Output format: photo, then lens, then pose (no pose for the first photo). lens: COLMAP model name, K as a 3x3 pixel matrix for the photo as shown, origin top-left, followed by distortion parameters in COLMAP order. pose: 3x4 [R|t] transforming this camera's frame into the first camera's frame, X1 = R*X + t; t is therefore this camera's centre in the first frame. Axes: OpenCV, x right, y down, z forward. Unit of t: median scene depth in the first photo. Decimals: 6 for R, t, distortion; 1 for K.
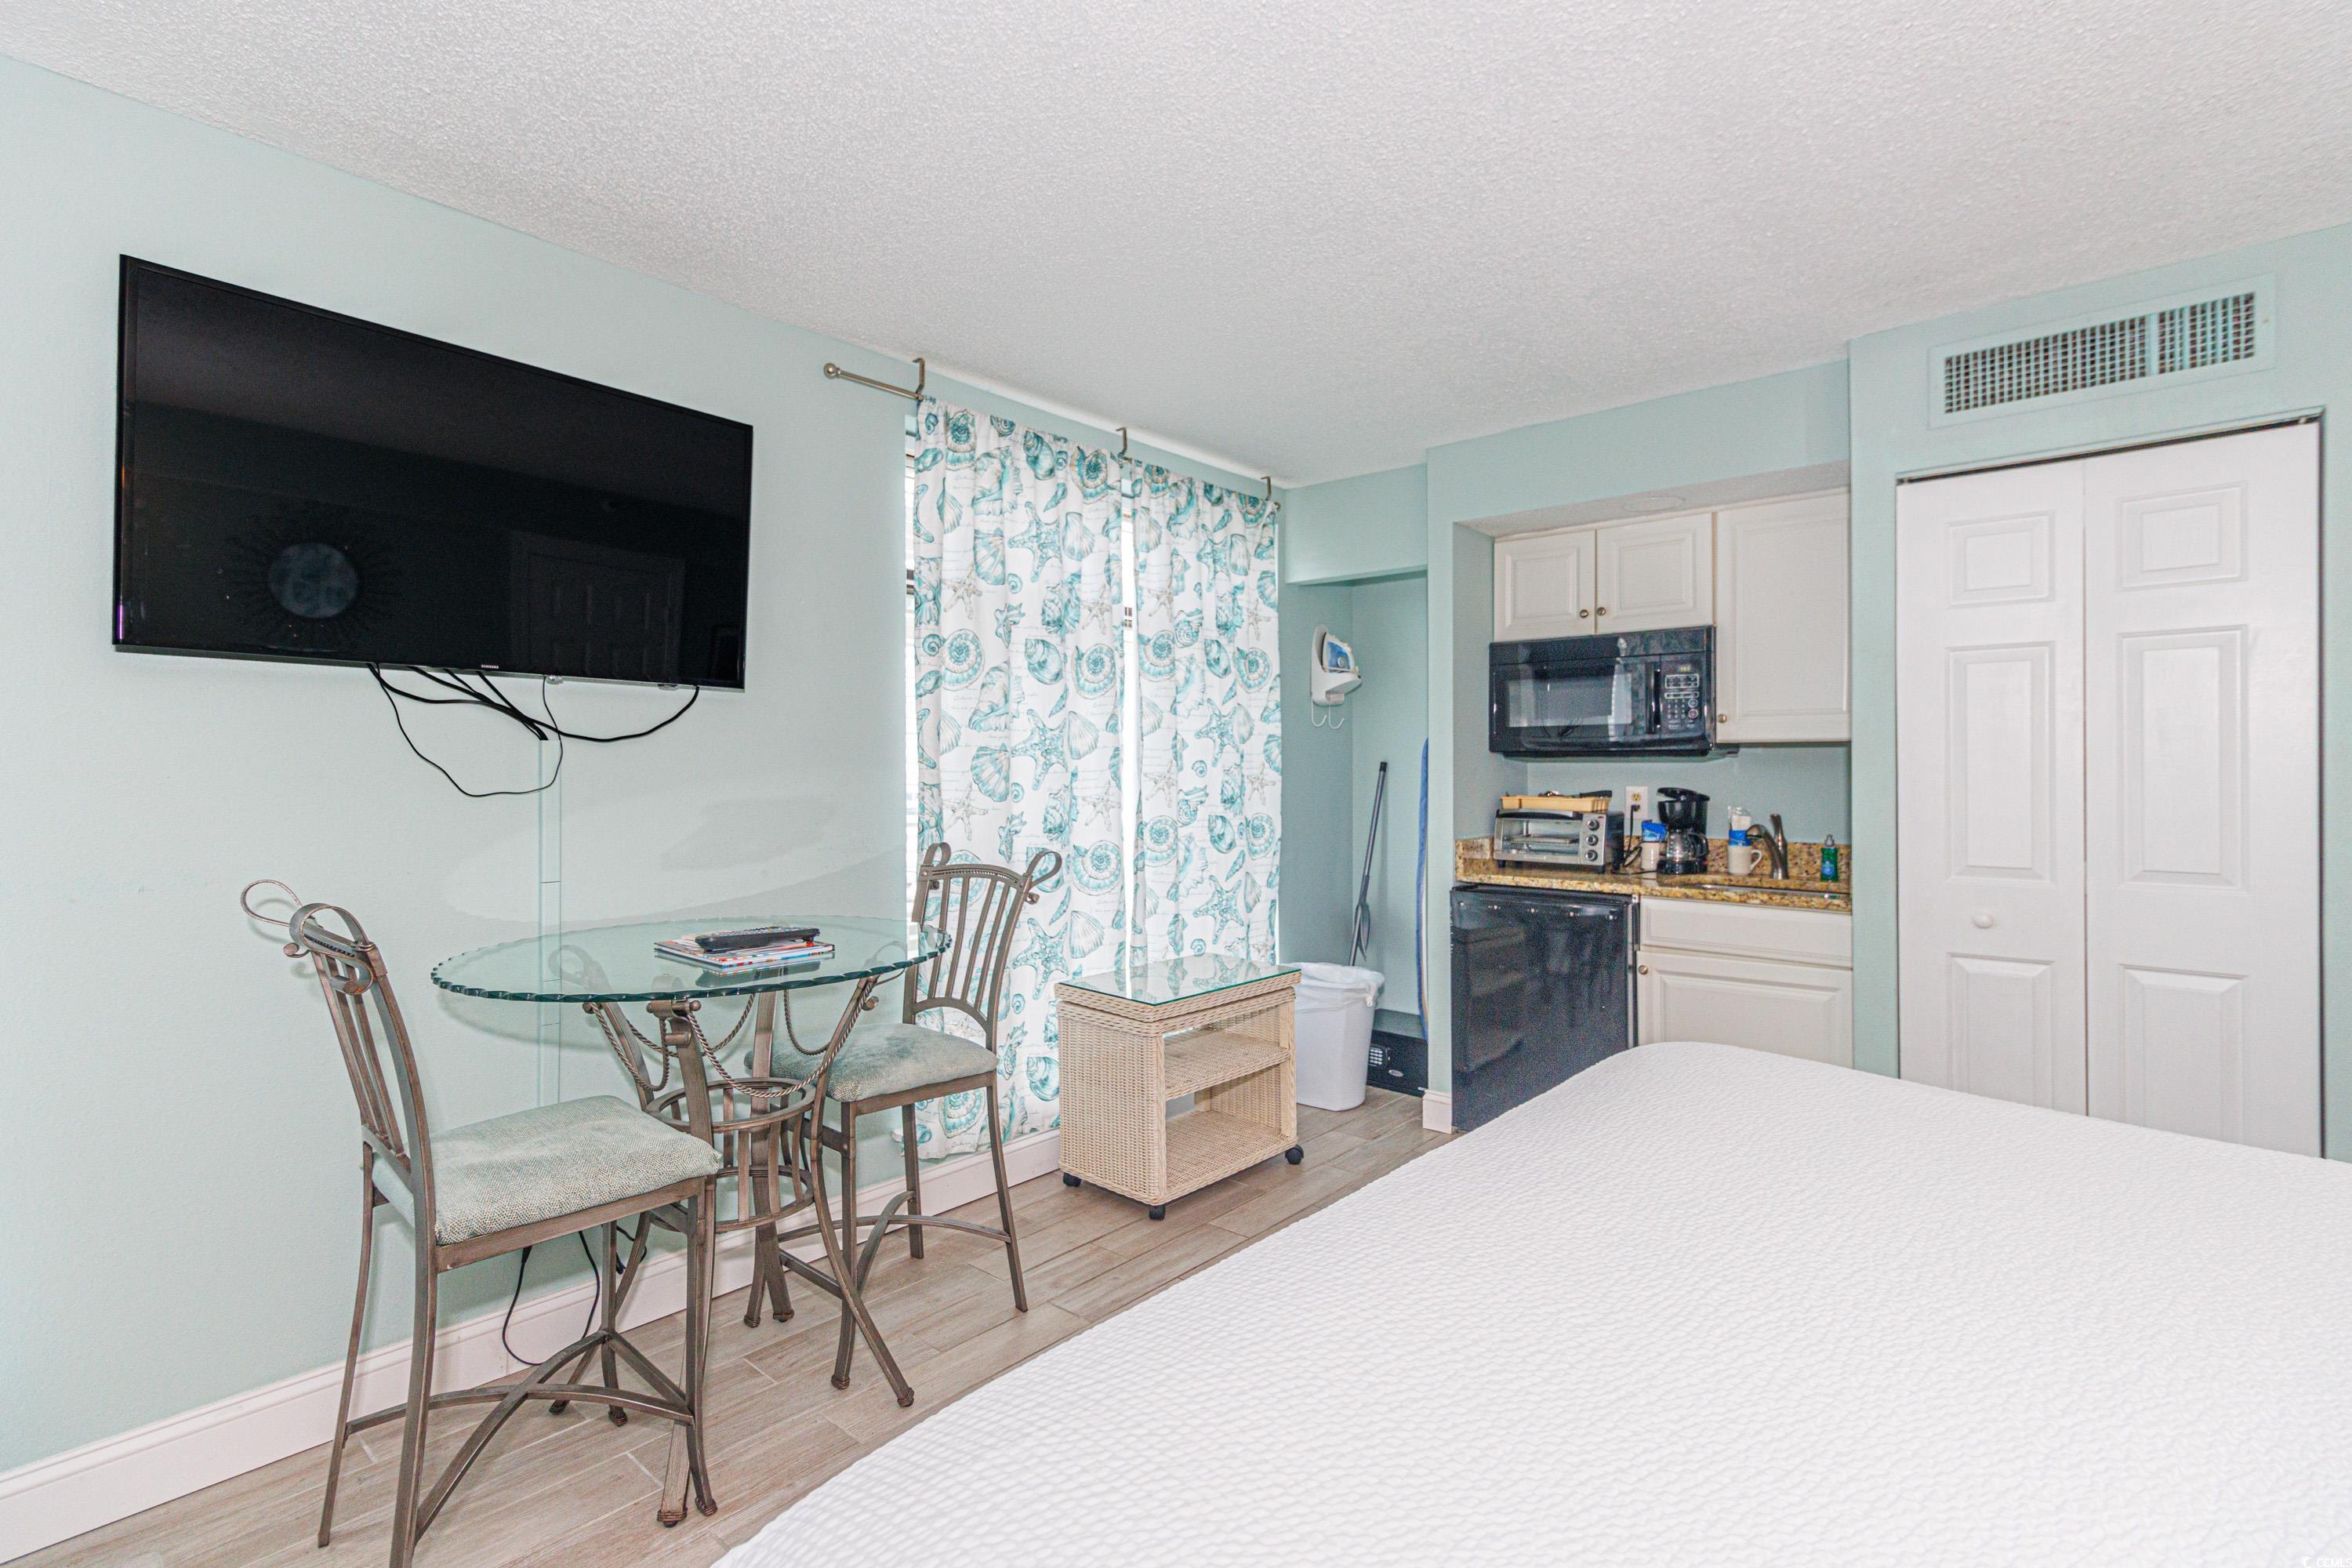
lens RADIAL K [[1087.8, 0, 1160.9], [0, 1087.8, 772.7], [0, 0, 1]] dist [0.002242, 0.001289]
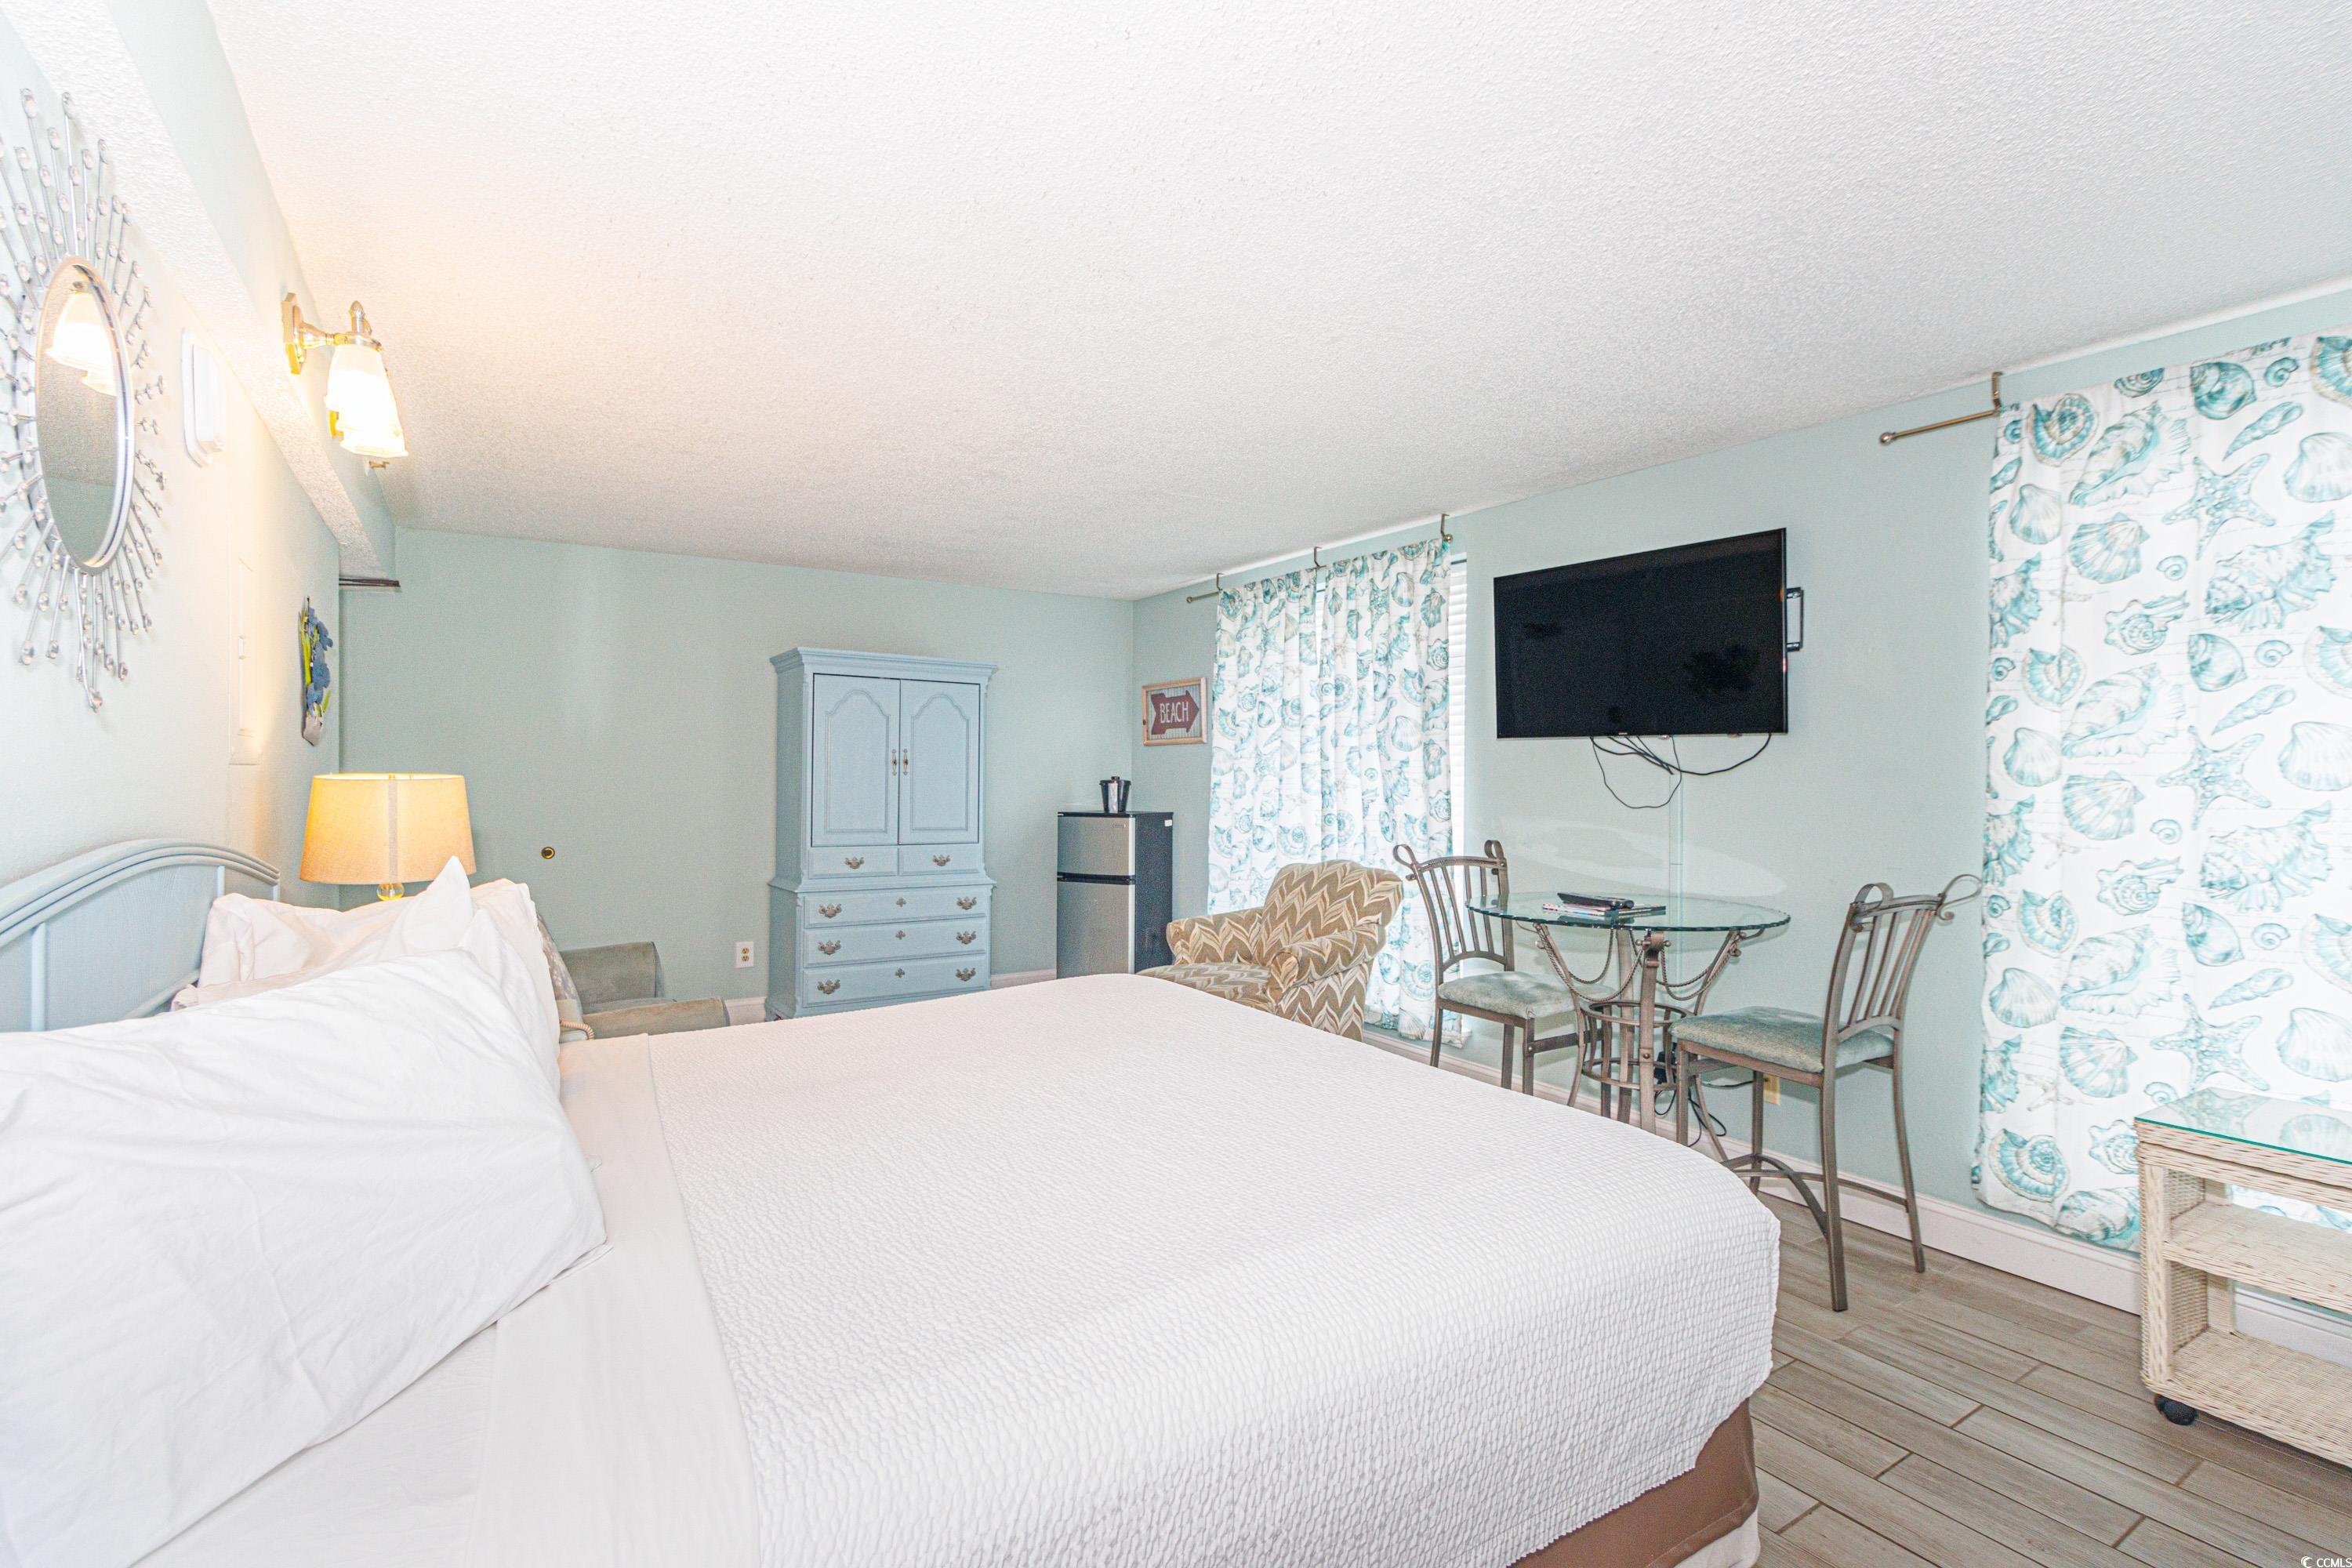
lens RADIAL K [[1087.8, 0, 1151.7], [0, 1087.8, 779.9], [0, 0, 1]] dist [0.002242, 0.001289]
pose [[-0.286490, 0.009000, -0.958041, 0.824125], [-0.001962, 0.999948, 0.009980, -0.025486], [0.958081, 0.004739, -0.286457, 0.504173]]
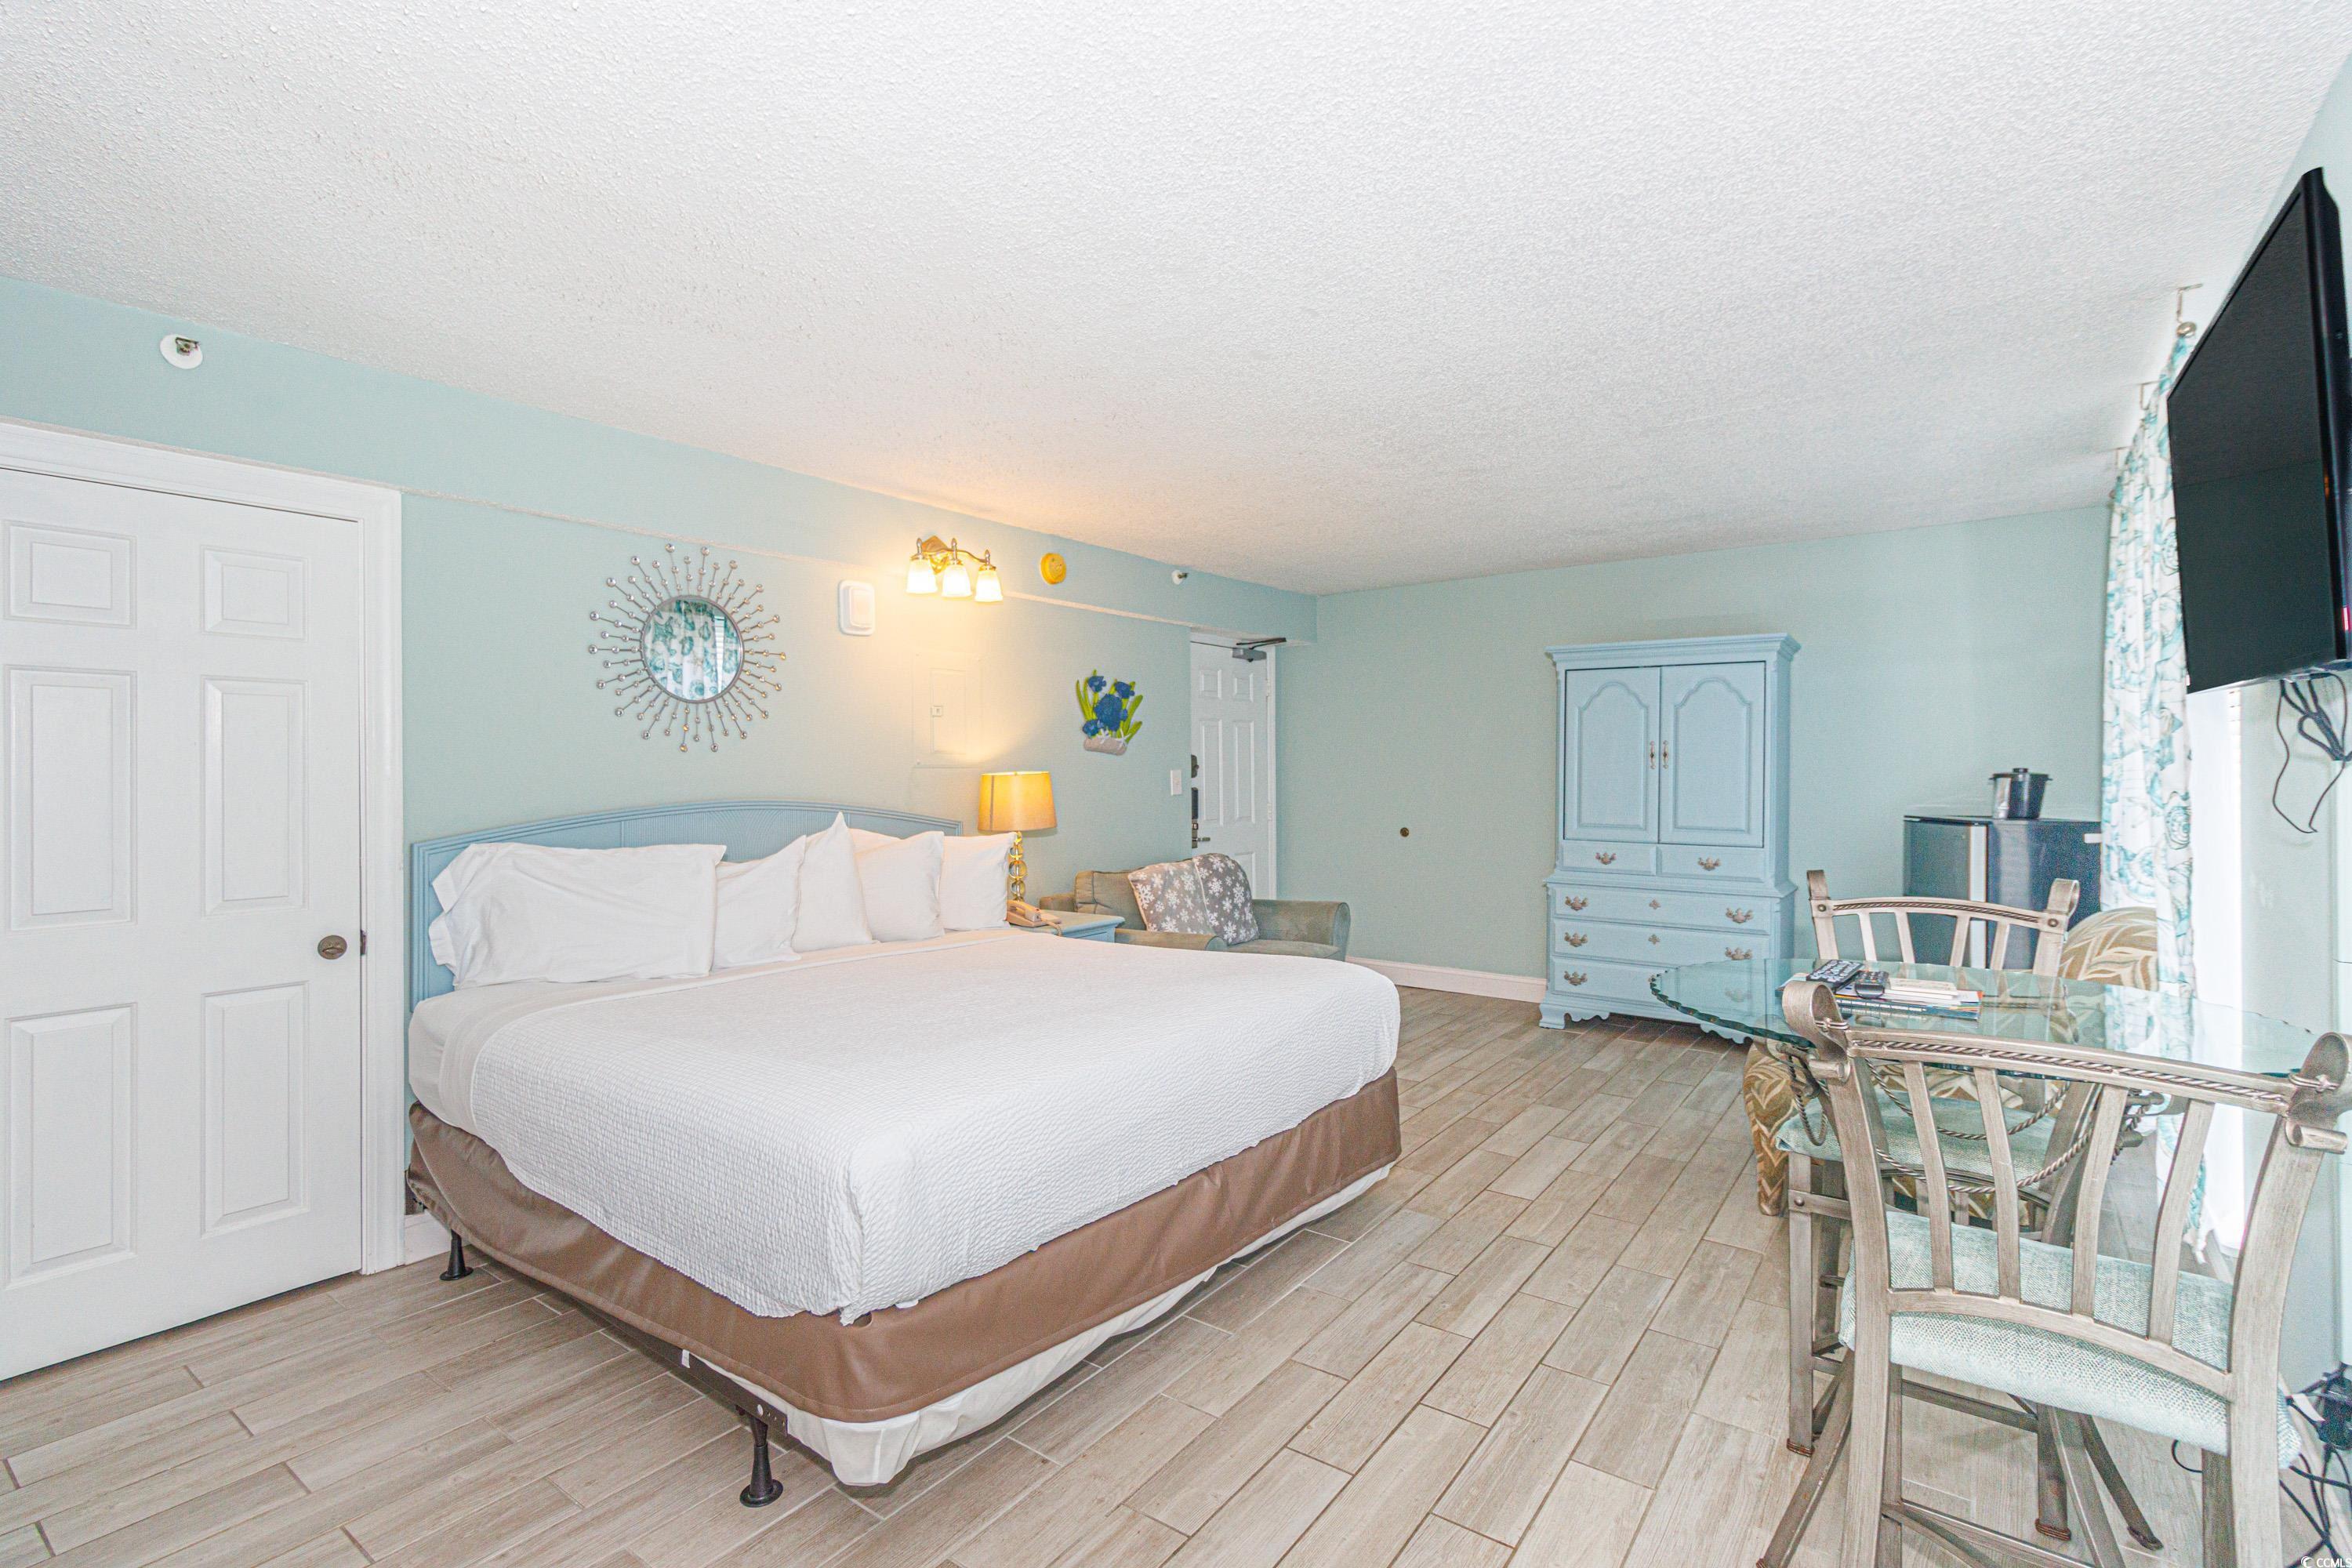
lens RADIAL K [[1087.8, 0, 1154.8], [0, 1087.8, 773.7], [0, 0, 1]] dist [0.002242, 0.001289]
pose [[-0.997202, 0.010456, -0.074017, 0.181842], [0.010144, 0.999938, 0.004581, -0.022989], [0.074060, 0.003818, -0.997246, 1.150401]]
